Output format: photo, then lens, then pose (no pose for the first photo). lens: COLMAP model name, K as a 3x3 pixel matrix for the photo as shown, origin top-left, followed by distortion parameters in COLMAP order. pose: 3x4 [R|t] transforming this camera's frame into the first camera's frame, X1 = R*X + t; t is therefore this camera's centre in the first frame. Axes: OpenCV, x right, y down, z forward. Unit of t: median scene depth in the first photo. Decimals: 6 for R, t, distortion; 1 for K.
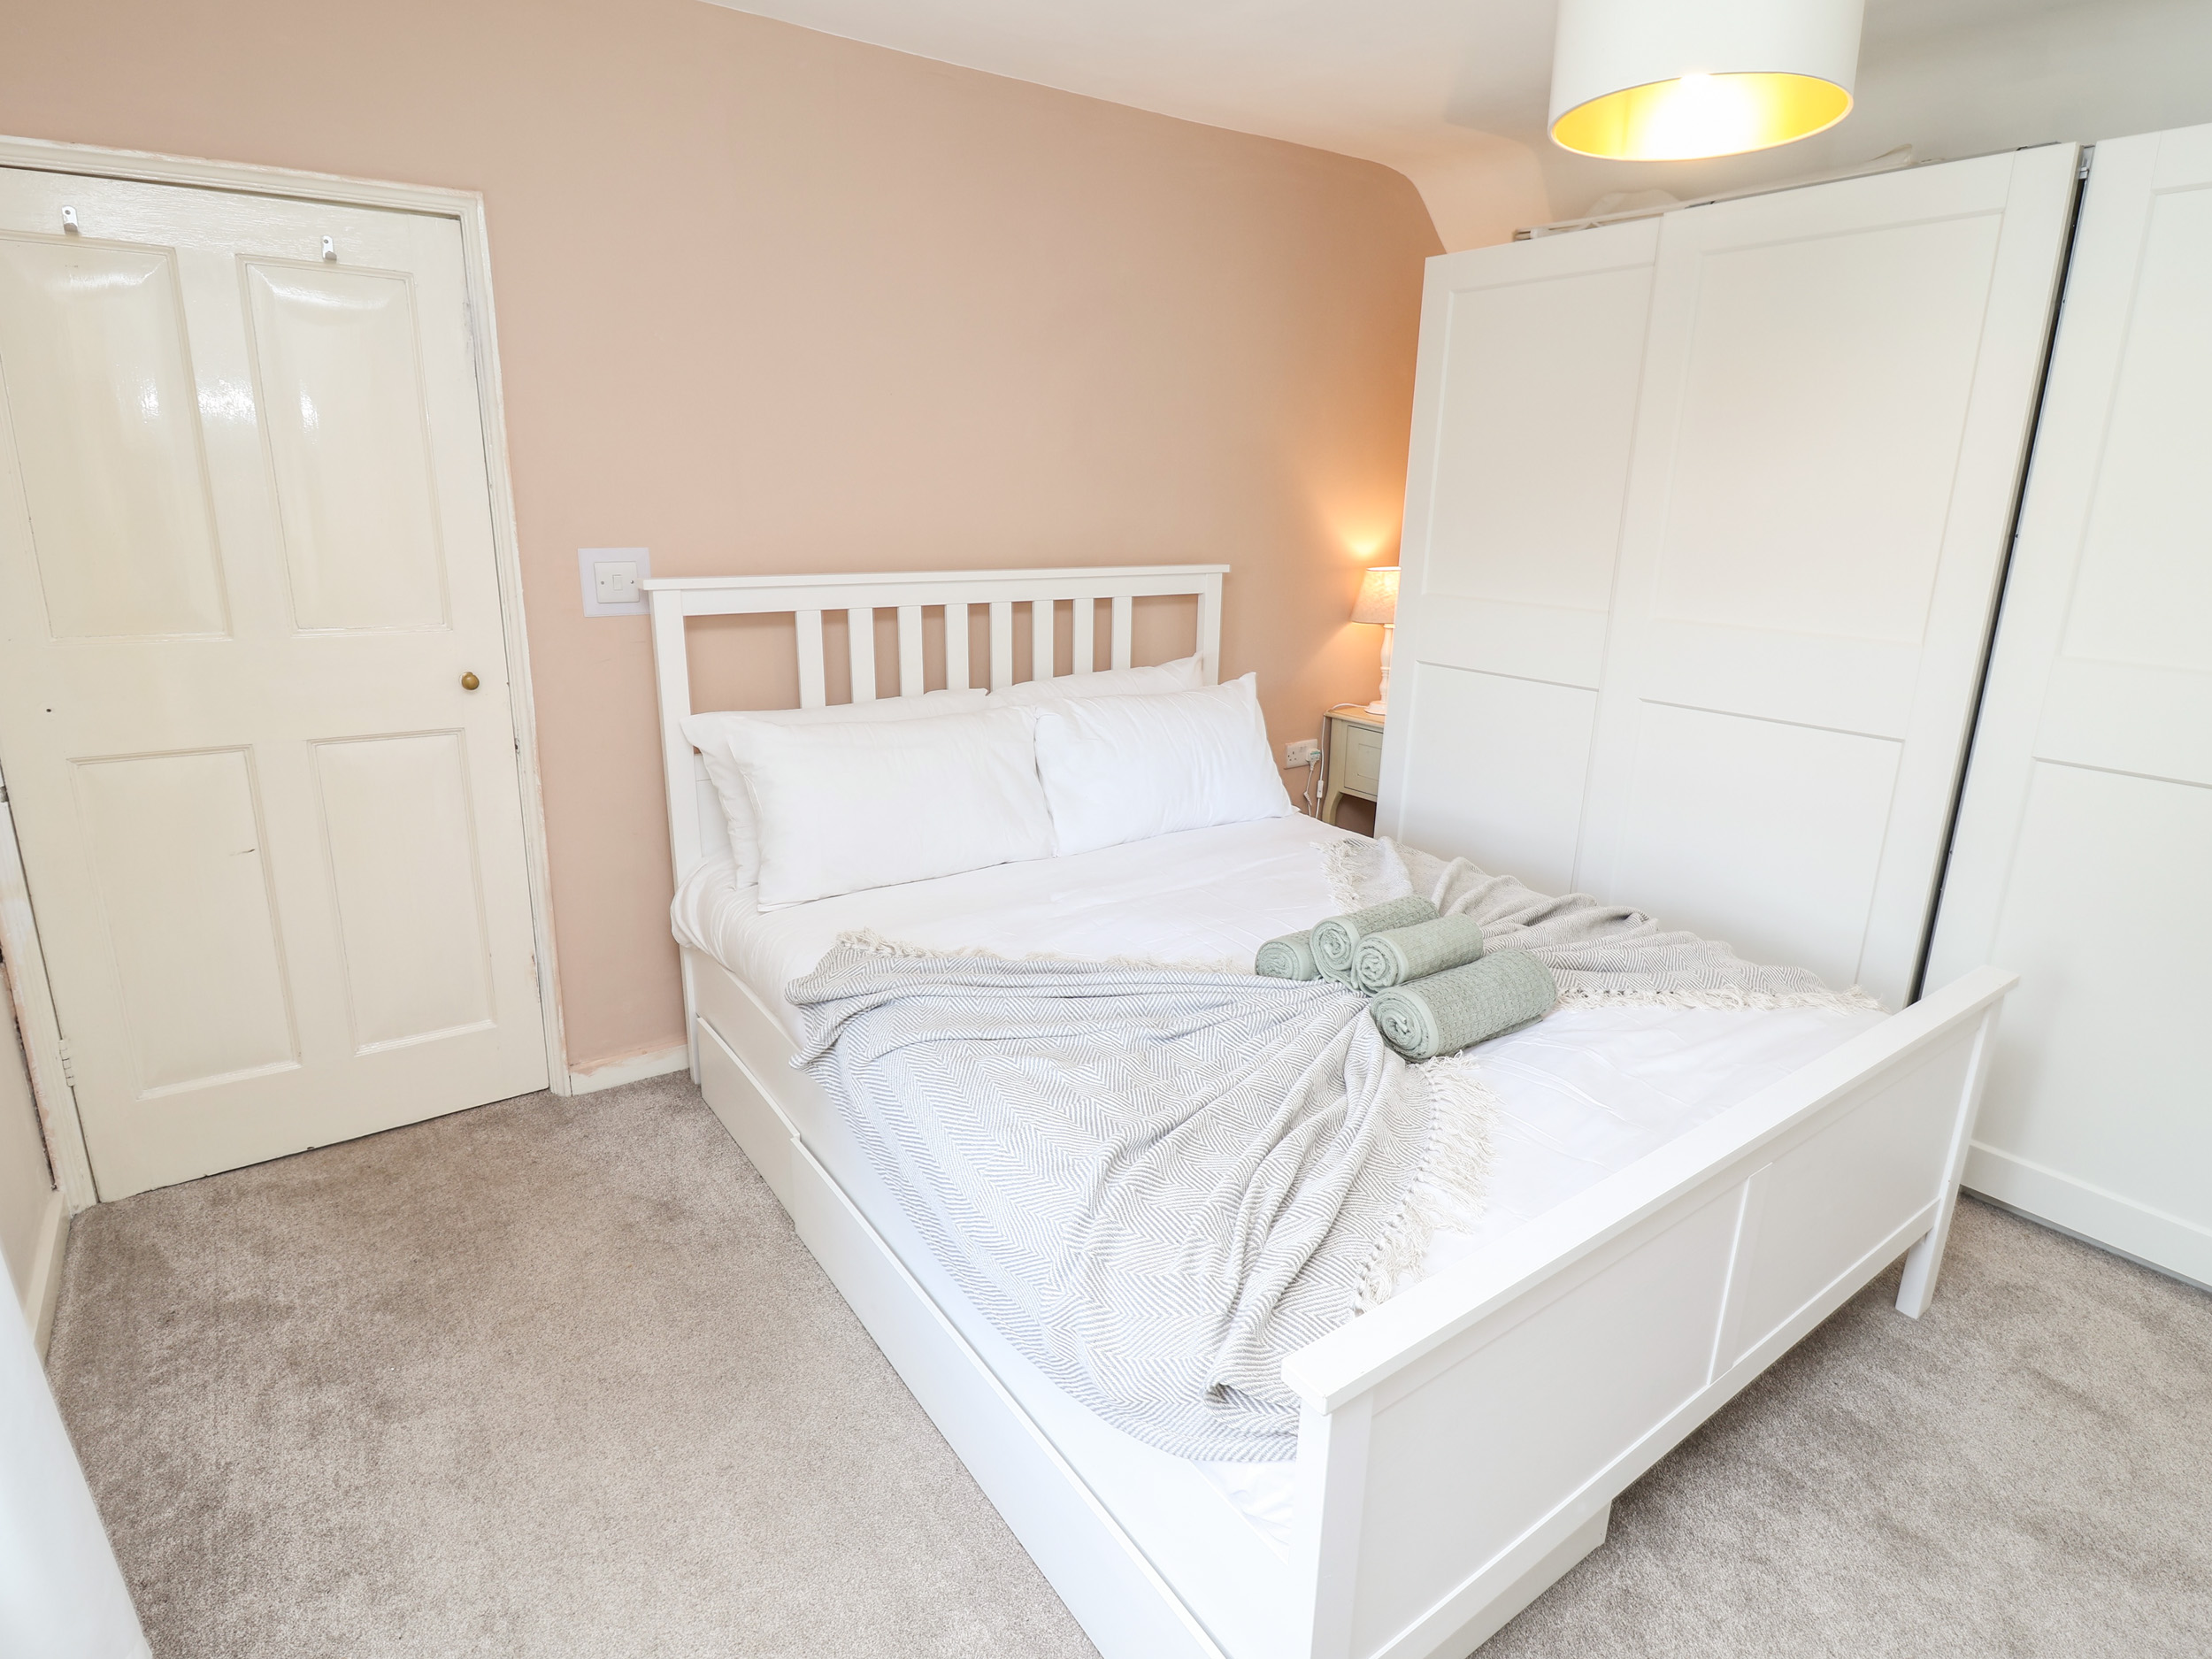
lens RADIAL K [[1162.3, 0, 1116.0], [0, 1162.3, 816.6], [0, 0, 1]] dist [0.001150, -0.014882]
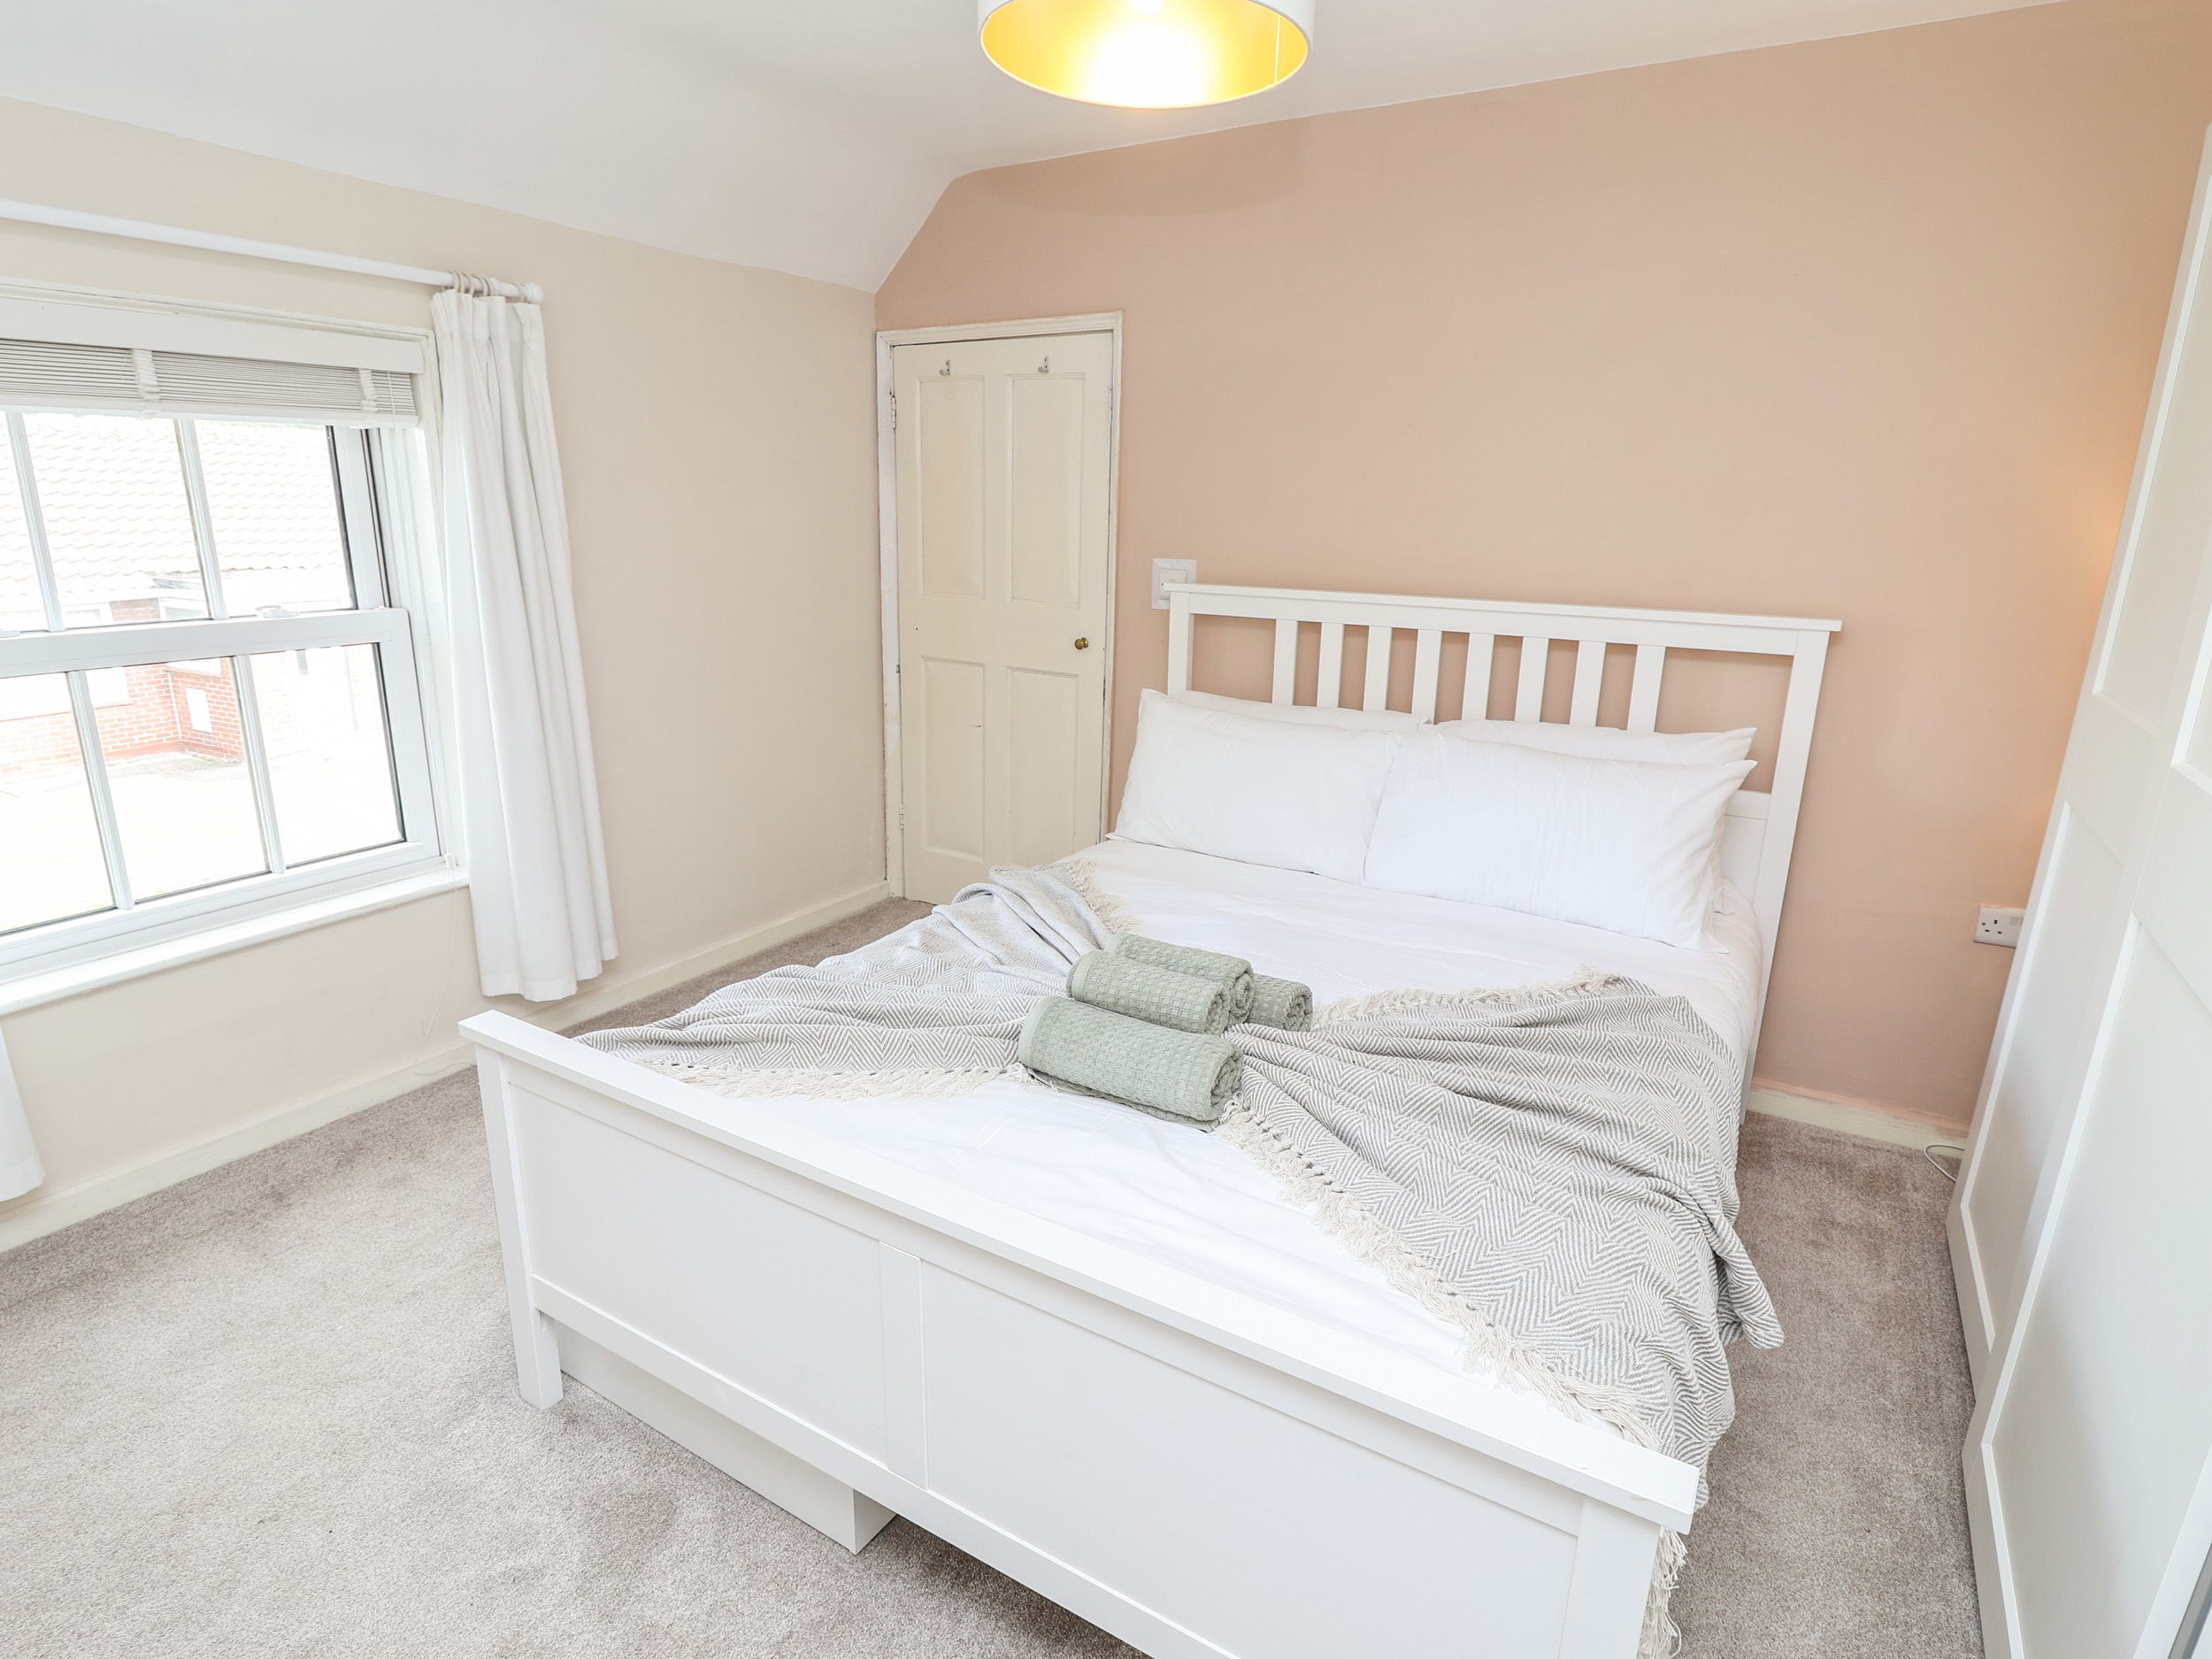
lens RADIAL K [[1162.3, 0, 1116.0], [0, 1162.3, 816.6], [0, 0, 1]] dist [0.001150, -0.014882]
pose [[0.404011, 0.228801, -0.885678, 0.738699], [-0.251305, 0.958722, 0.133035, -0.102376], [0.879557, 0.168828, 0.444833, 0.374876]]
